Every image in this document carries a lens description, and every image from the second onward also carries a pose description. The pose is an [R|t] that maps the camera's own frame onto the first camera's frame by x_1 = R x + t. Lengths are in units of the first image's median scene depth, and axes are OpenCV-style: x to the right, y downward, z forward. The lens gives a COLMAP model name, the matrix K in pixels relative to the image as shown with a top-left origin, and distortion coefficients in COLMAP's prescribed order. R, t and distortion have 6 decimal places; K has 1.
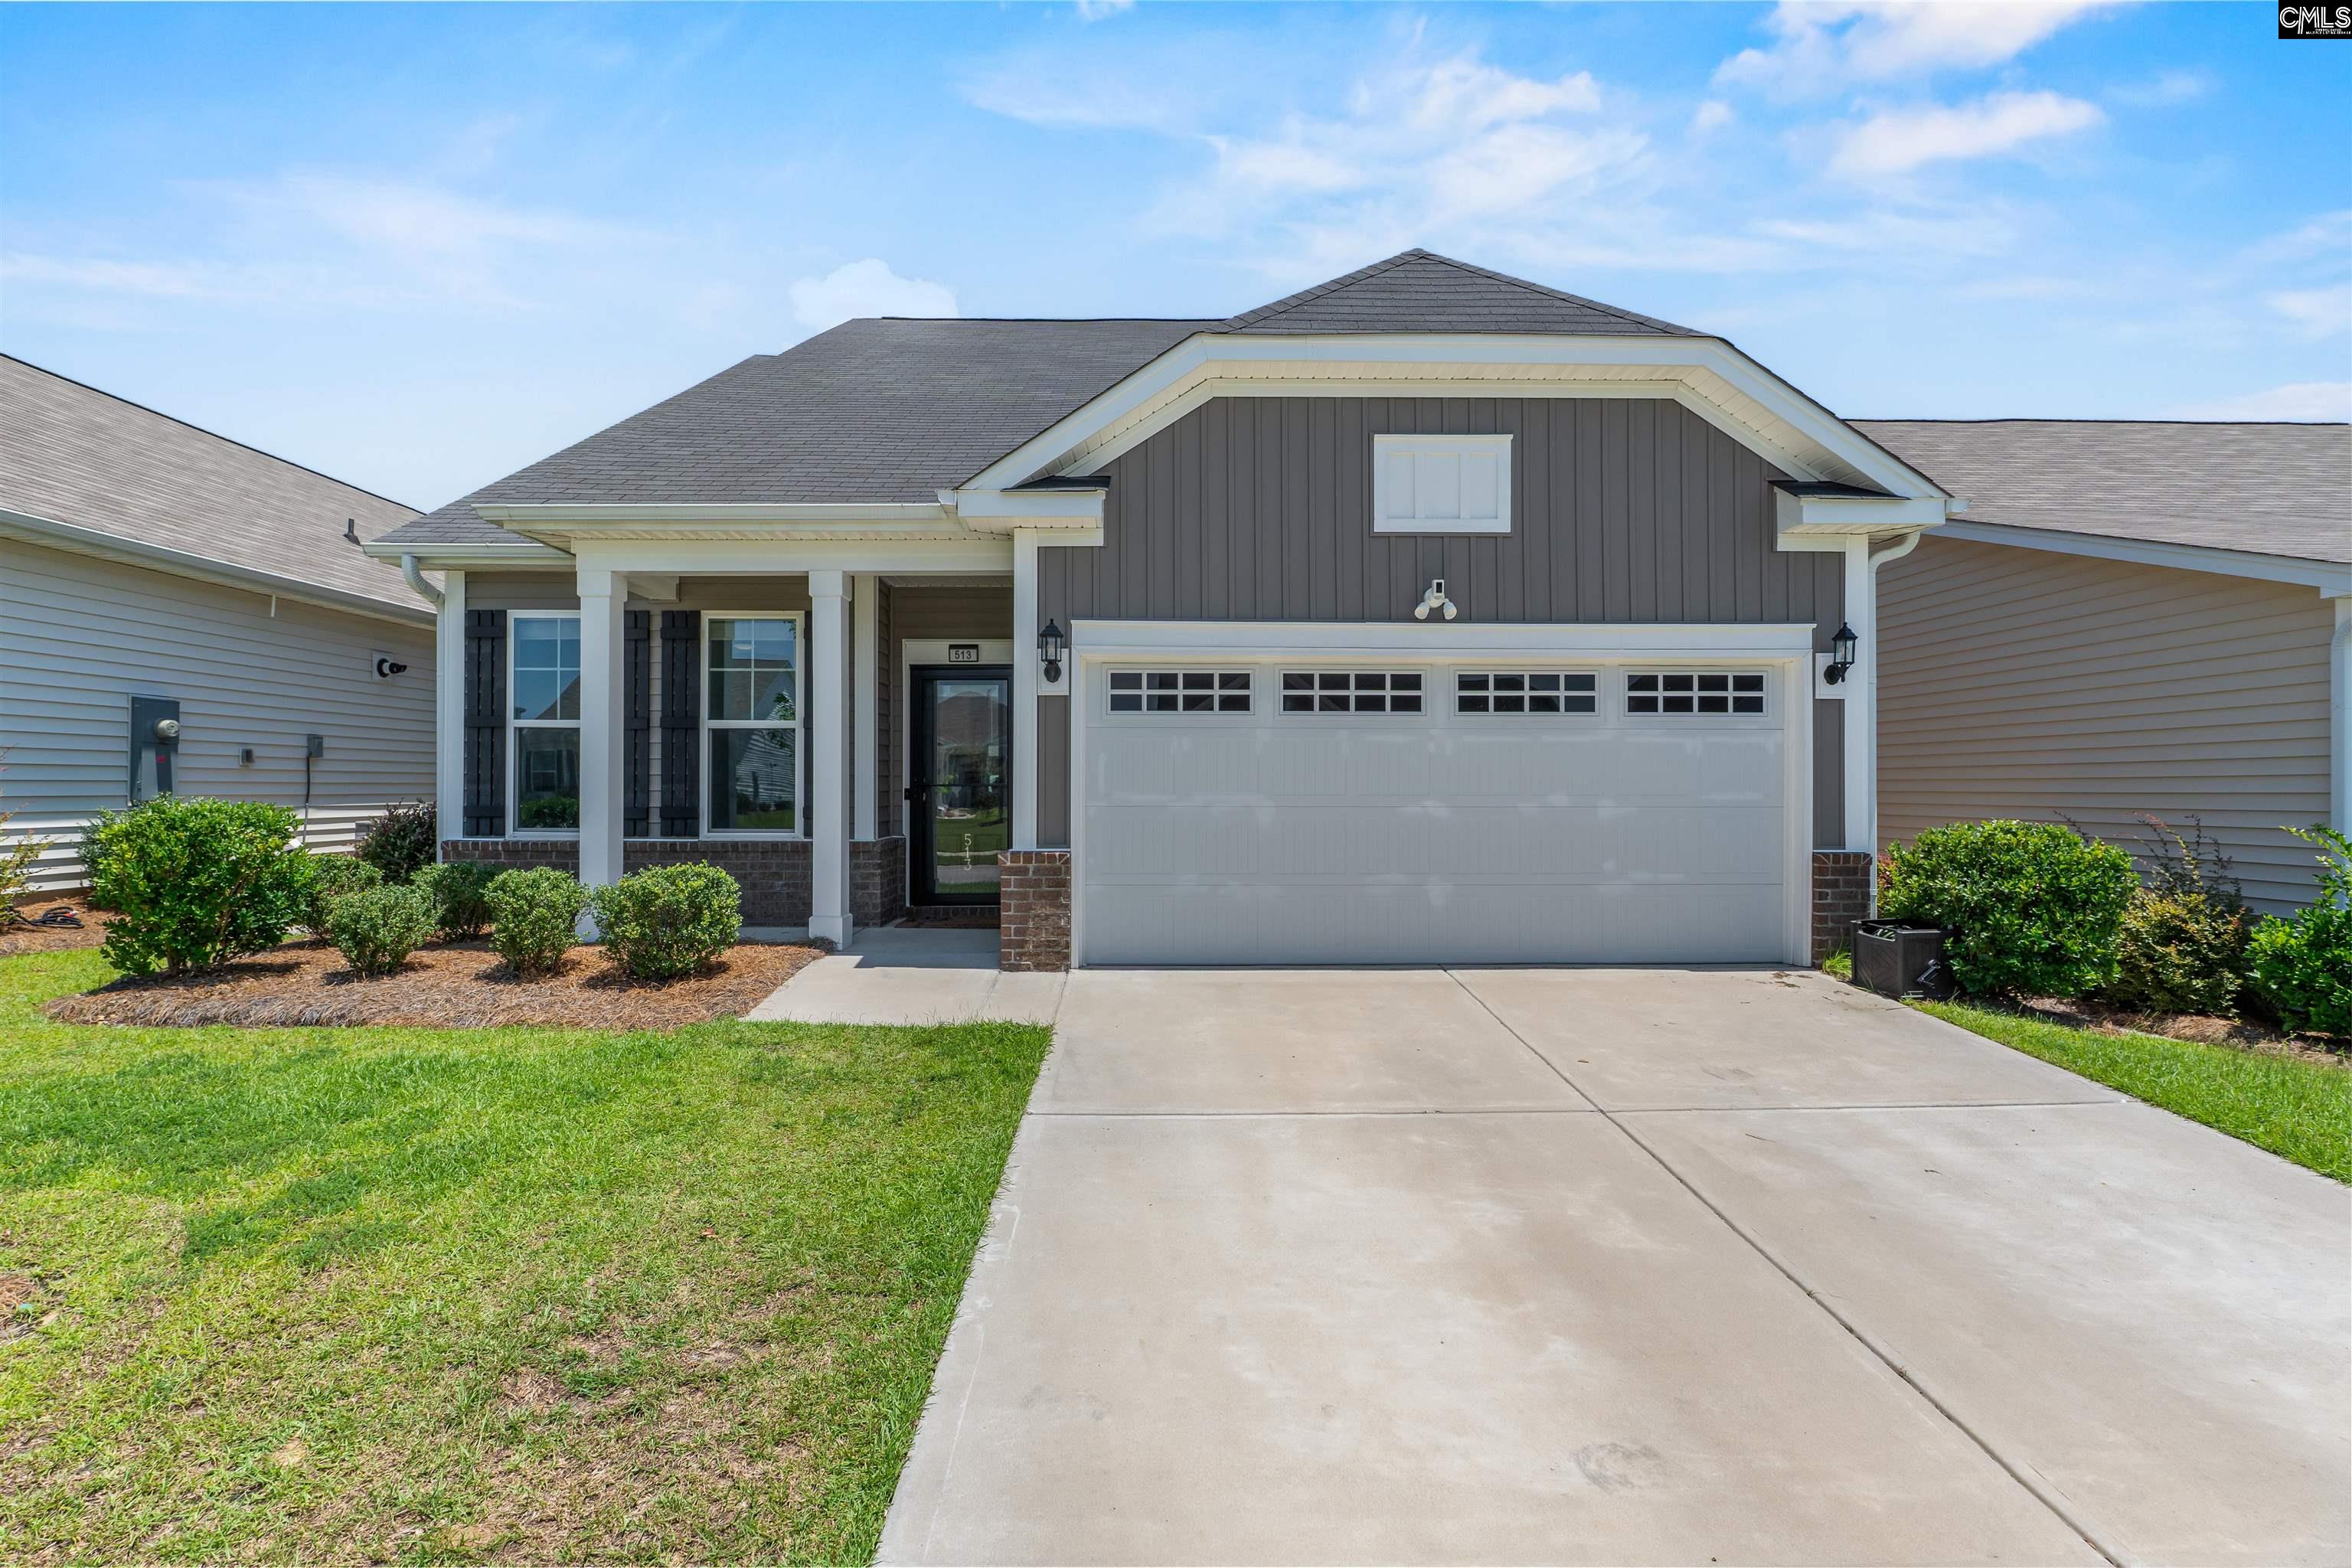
lens RADIAL K [[1087.5, 0, 1173.1], [0, 1087.5, 781.0], [0, 0, 1]] dist [-0.003041, -0.000536]
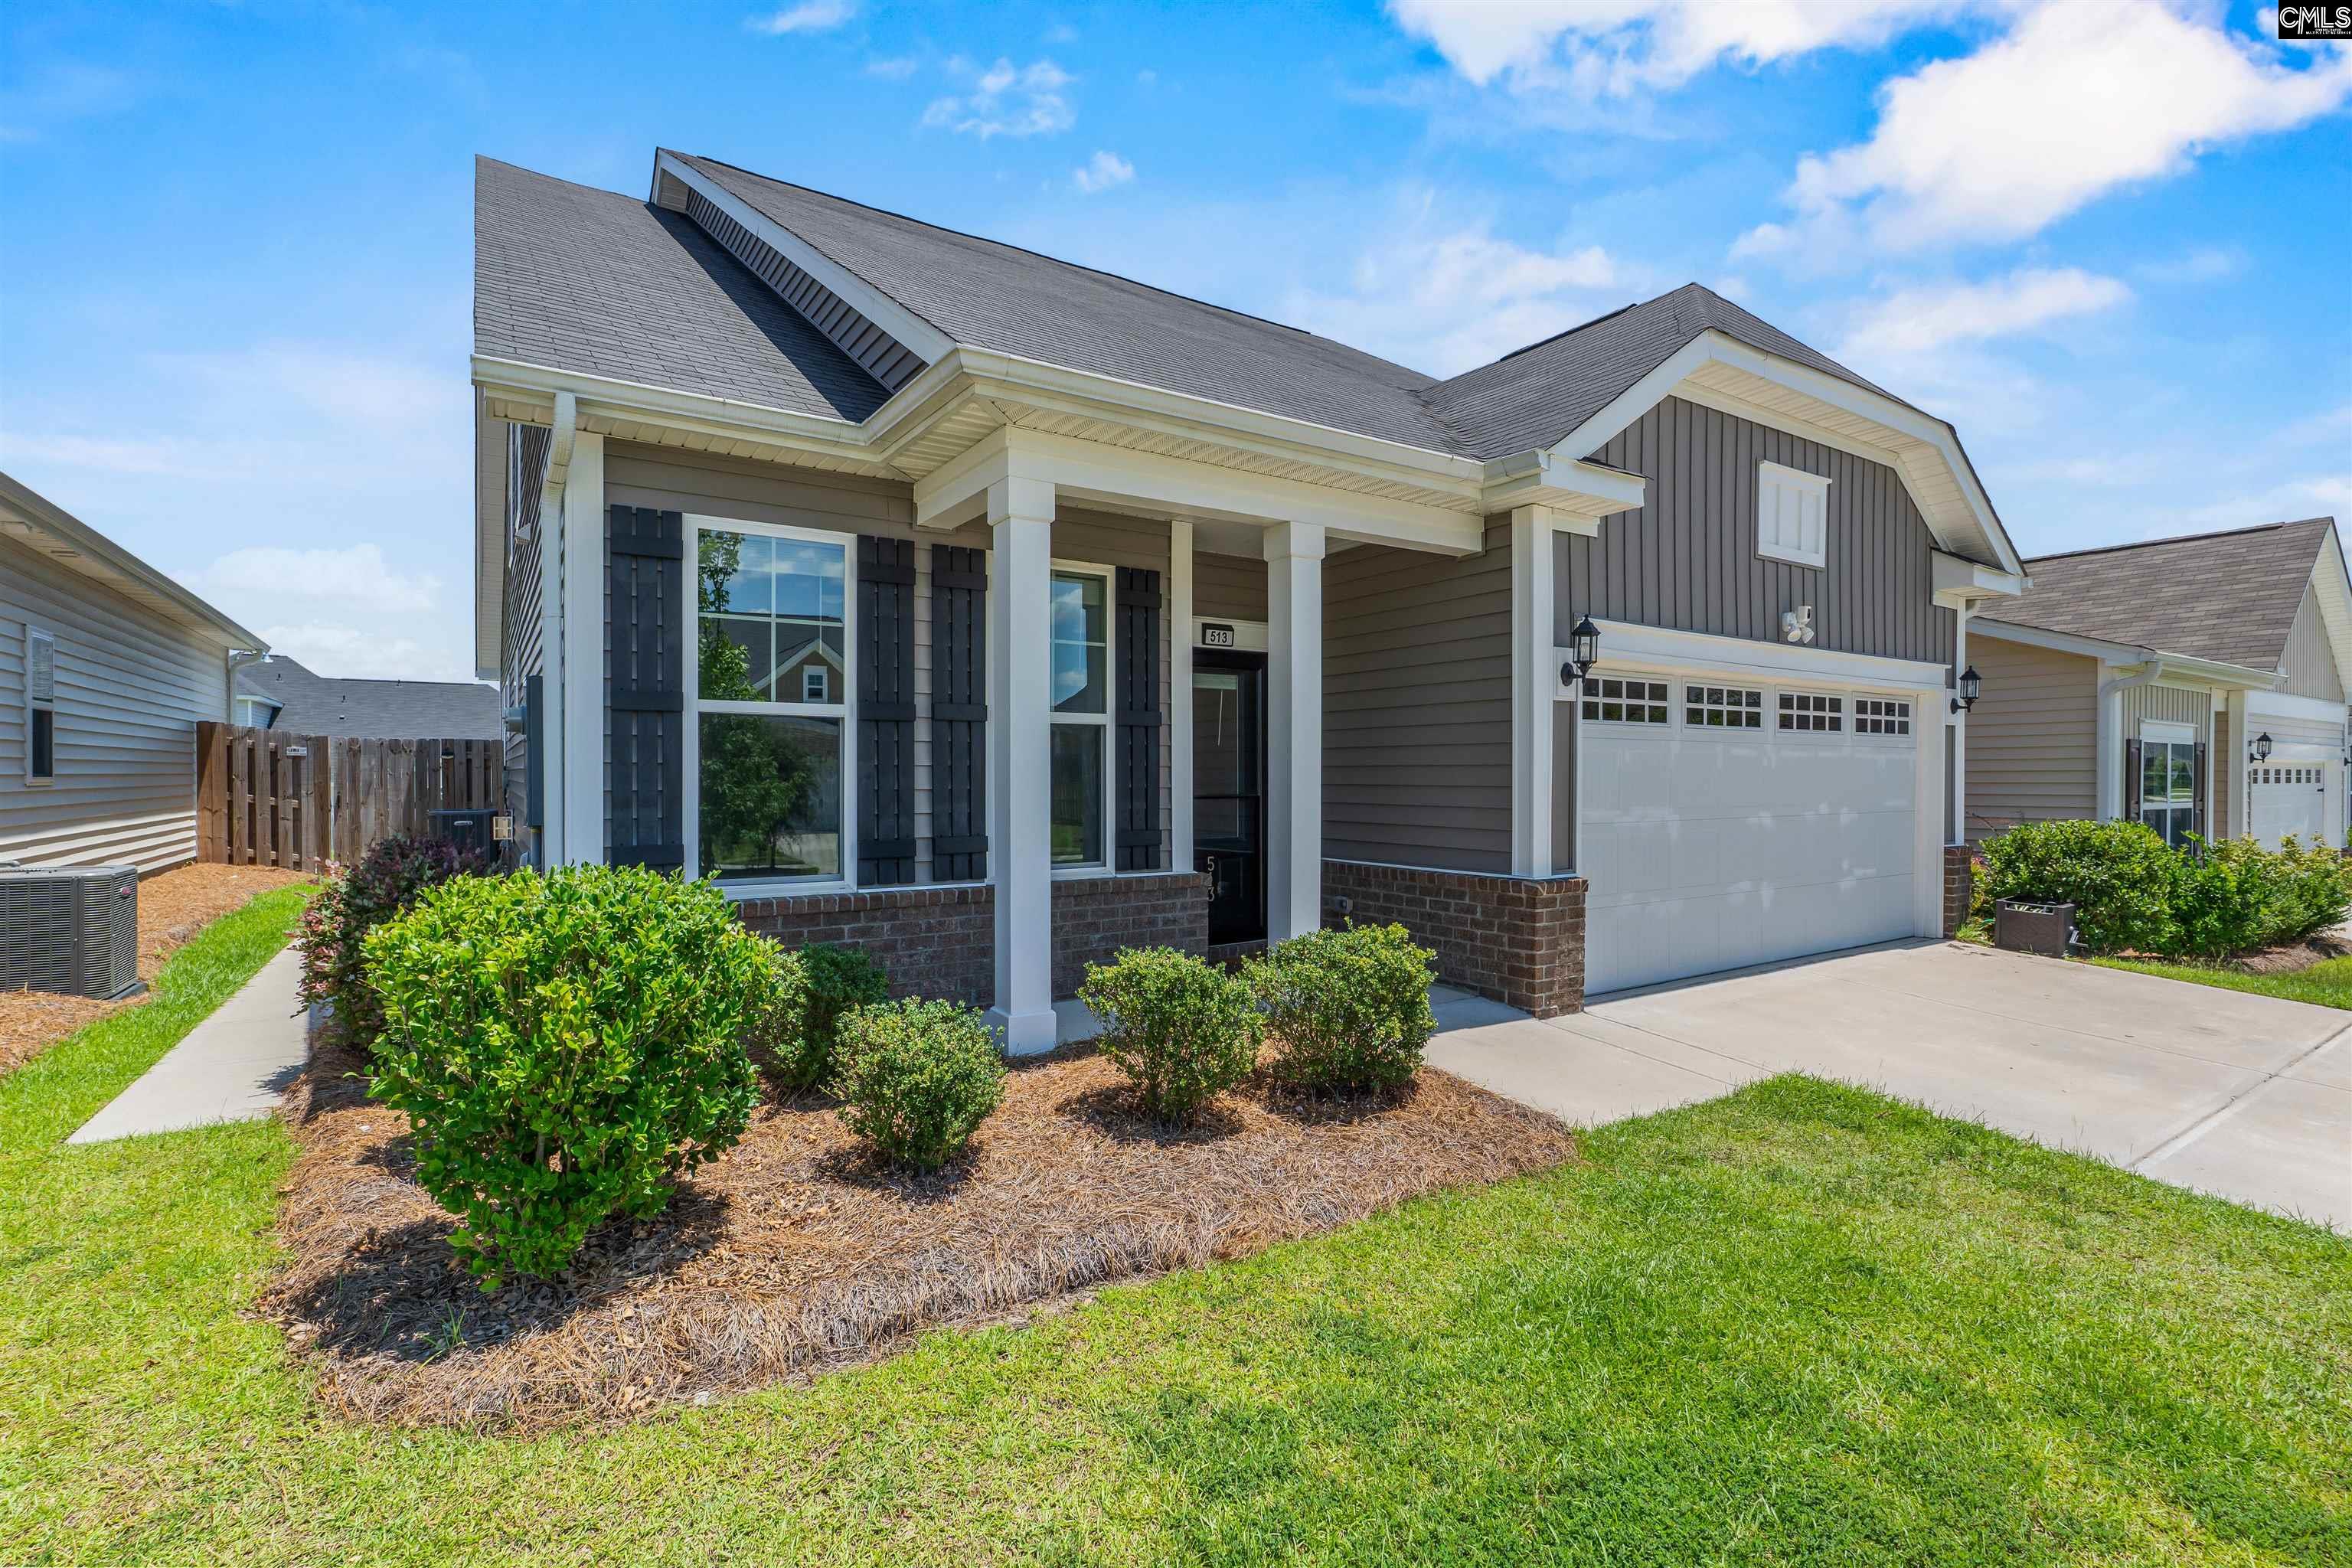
lens RADIAL K [[1105.6, 0, 1176.0], [0, 1105.6, 784.0], [0, 0, 1]] dist [-0.002223, -0.000168]
pose [[0.840127, -0.005562, 0.542361, -0.835467], [-0.003683, 0.999866, 0.015959, -0.024043], [-0.542377, -0.015405, 0.839994, 0.403934]]
